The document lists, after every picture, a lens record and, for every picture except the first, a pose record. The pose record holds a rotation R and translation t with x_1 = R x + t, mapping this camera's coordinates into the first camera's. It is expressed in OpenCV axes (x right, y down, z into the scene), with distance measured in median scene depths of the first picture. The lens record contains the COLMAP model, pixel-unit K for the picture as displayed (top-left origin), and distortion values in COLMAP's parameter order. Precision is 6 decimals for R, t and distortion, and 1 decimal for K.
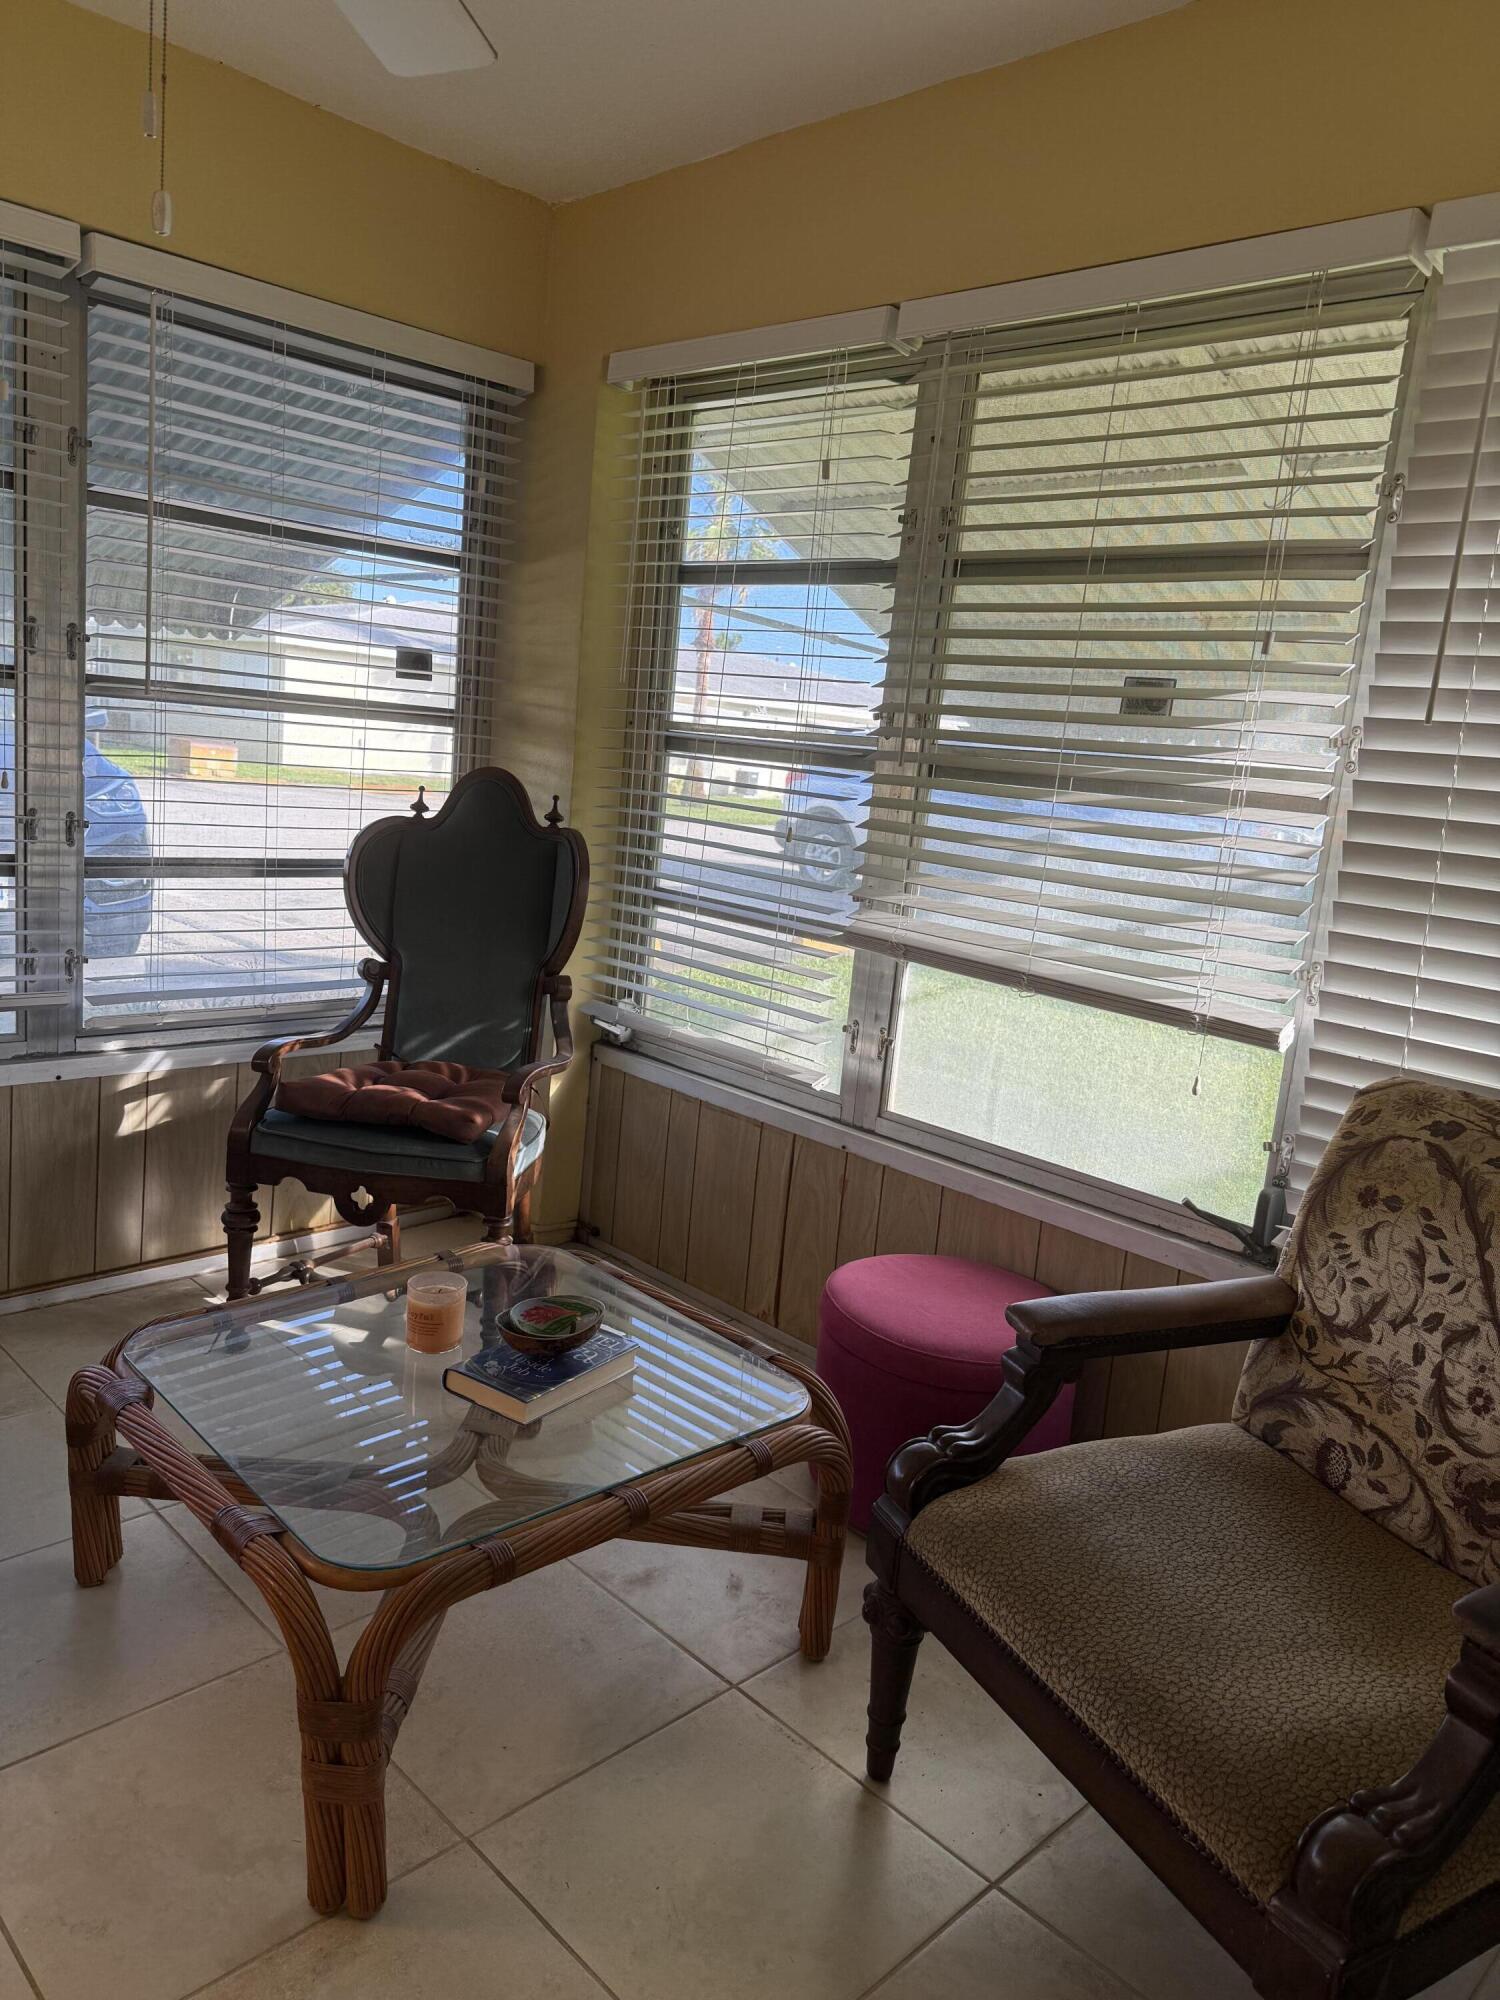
lens RADIAL K [[1427.4, 0, 765.0], [0, 1427.4, 996.3], [0, 0, 1]] dist [0.069769, -0.087759]
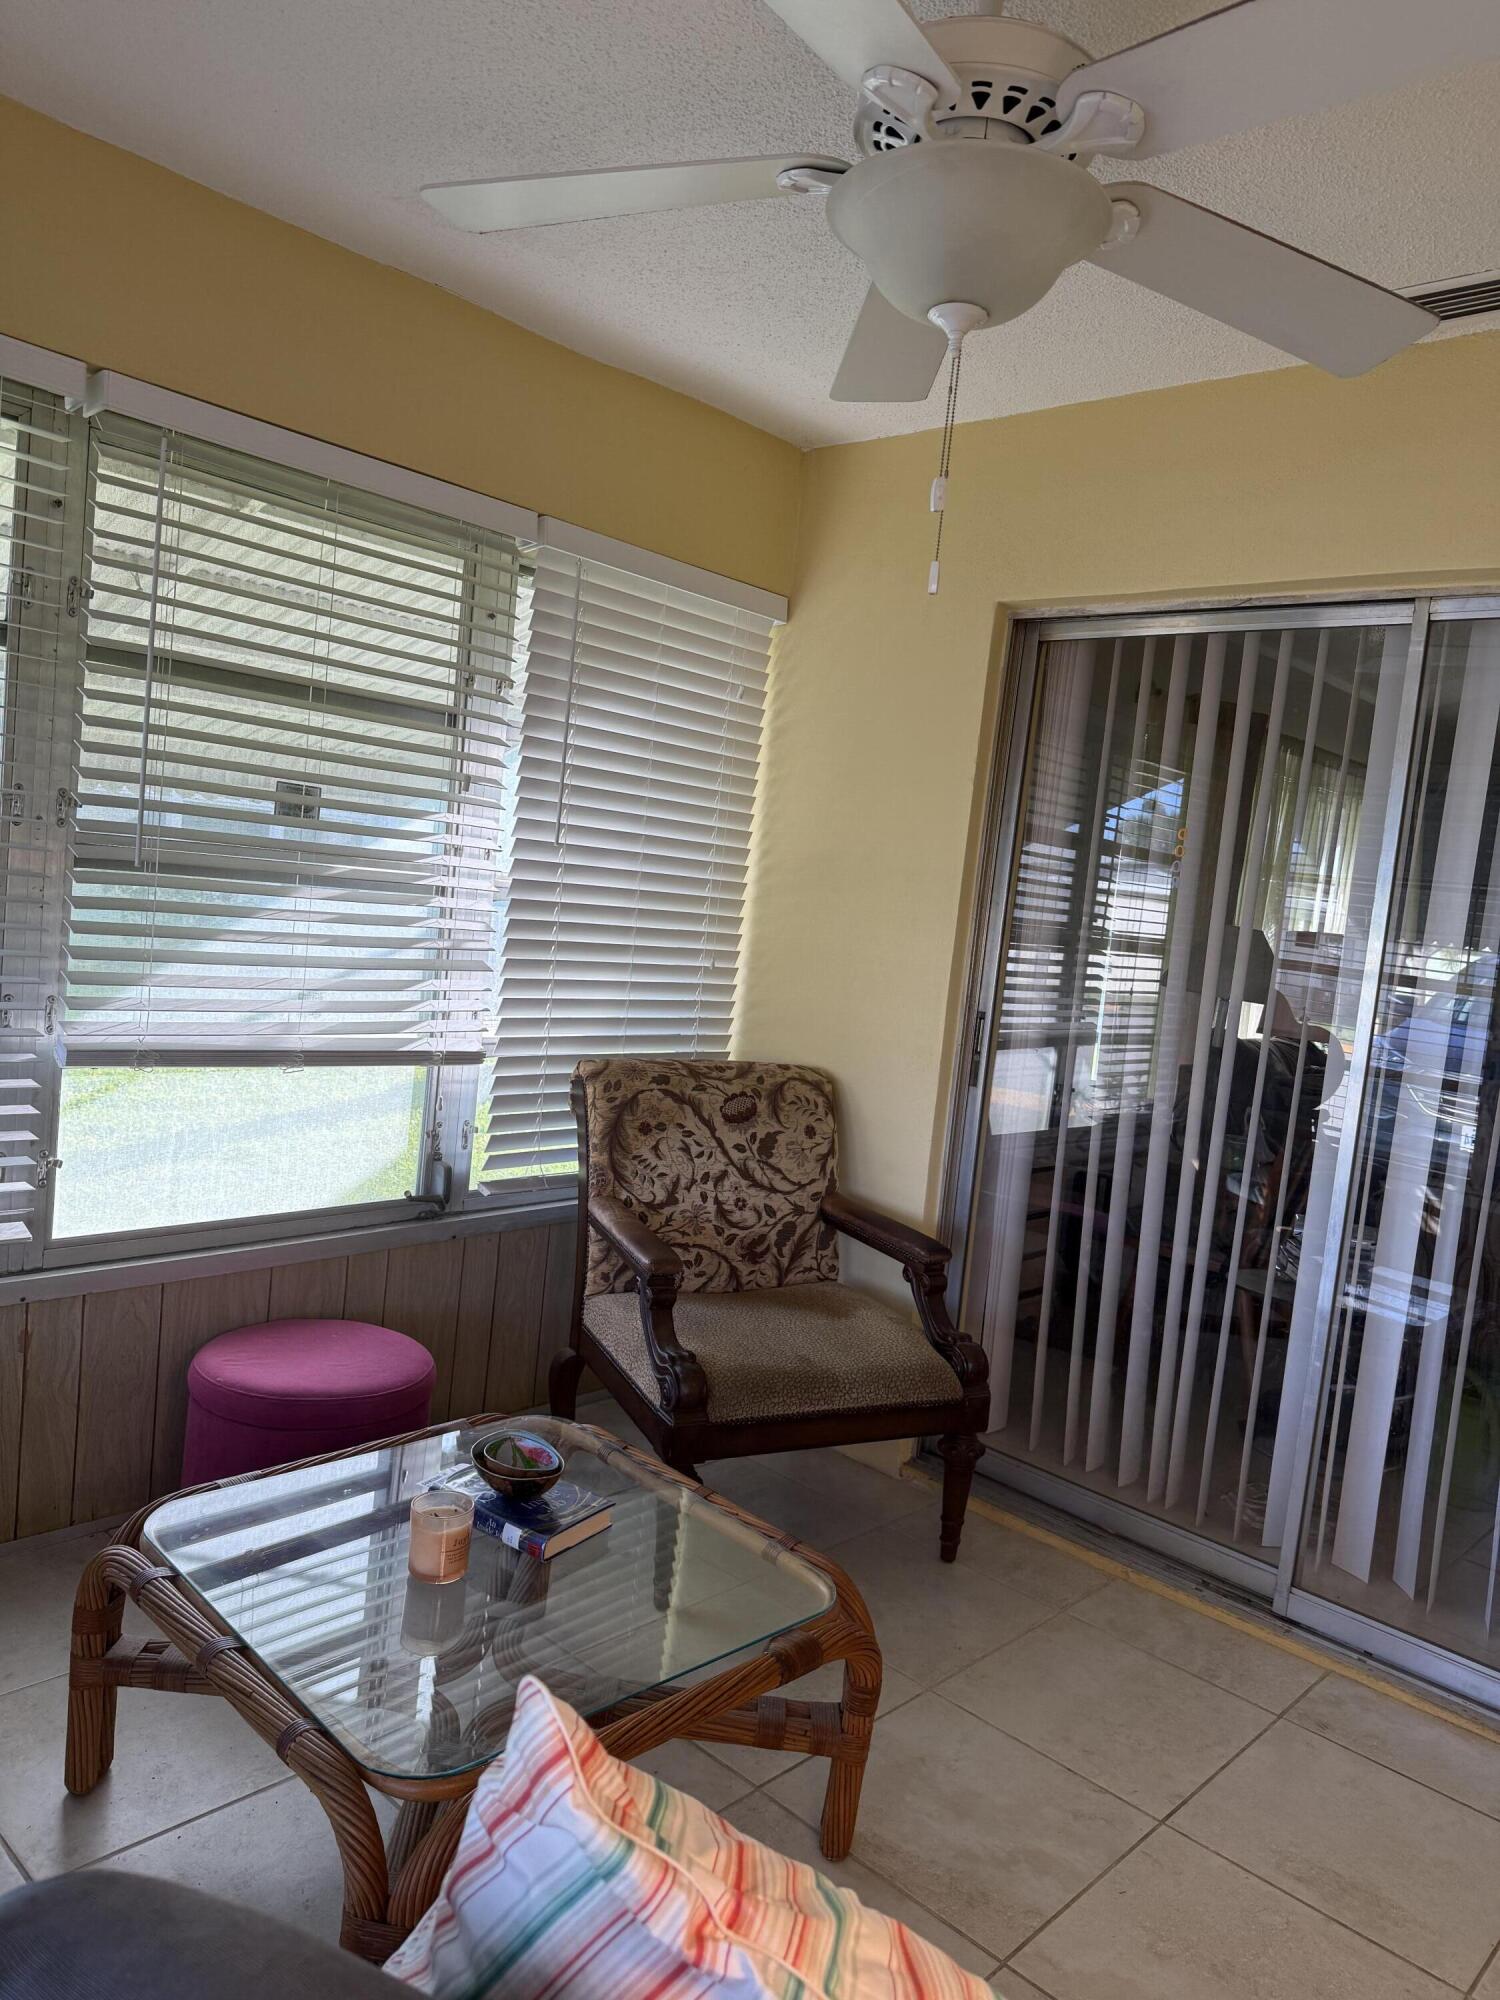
lens RADIAL K [[1427.4, 0, 750.6], [0, 1427.4, 1009.2], [0, 0, 1]] dist [0.069769, -0.087759]
pose [[-0.030730, -0.171990, 0.984619, -1.128785], [0.080004, 0.981501, 0.173942, -0.261843], [-0.996321, 0.084119, -0.016402, 0.802351]]
